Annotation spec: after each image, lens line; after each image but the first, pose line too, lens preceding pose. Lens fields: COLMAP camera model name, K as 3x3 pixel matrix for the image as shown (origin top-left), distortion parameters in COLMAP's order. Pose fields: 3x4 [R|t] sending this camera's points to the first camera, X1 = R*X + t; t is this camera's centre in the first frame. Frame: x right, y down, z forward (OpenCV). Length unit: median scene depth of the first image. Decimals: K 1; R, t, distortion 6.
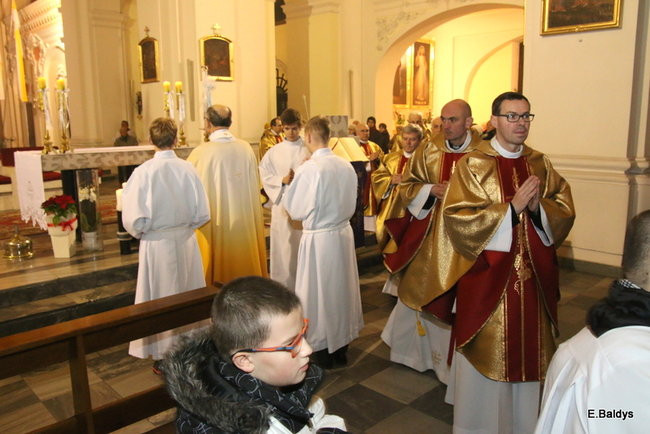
lens RADIAL K [[564.5, 0, 323.9], [0, 564.5, 216.5], [0, 0, 1]] dist [-0.112960, 0.085260]
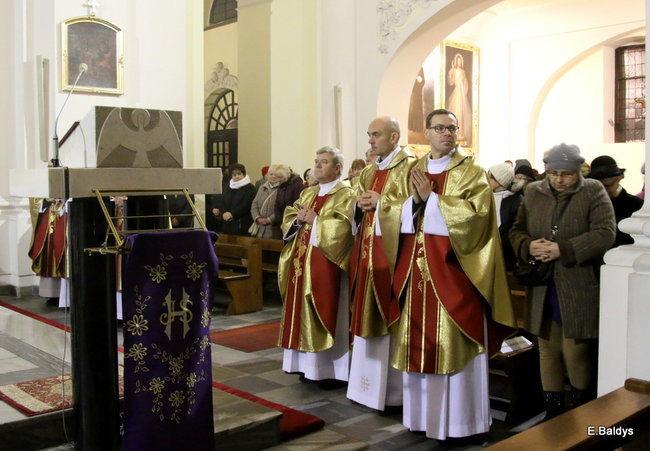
lens RADIAL K [[726.0, 0, 331.0], [0, 726.0, 203.6], [0, 0, 1]] dist [-0.067164, 0.000000]
pose [[0.999313, 0.007084, -0.036372, 0.073890], [-0.012137, 0.989985, -0.140650, -0.023609], [0.035011, 0.140994, 0.989391, 0.244175]]
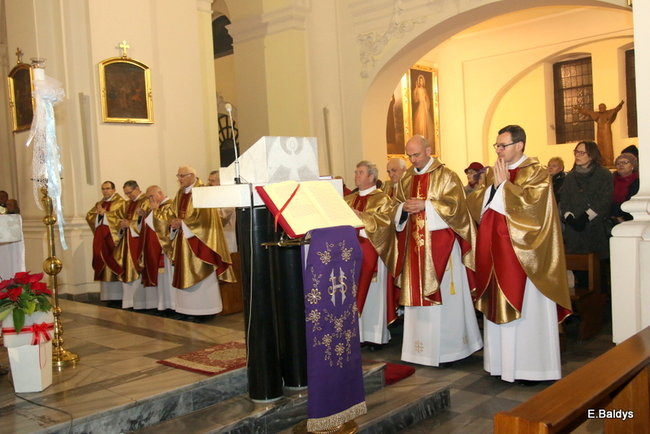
lens RADIAL K [[658.4, 0, 322.5], [0, 658.4, 211.2], [0, 0, 1]] dist [-0.028842, 0.000000]
pose [[0.998386, -0.048317, 0.029841, 0.012767], [0.052015, 0.988920, -0.139038, -0.014947], [-0.022792, 0.140366, 0.989837, 0.195583]]
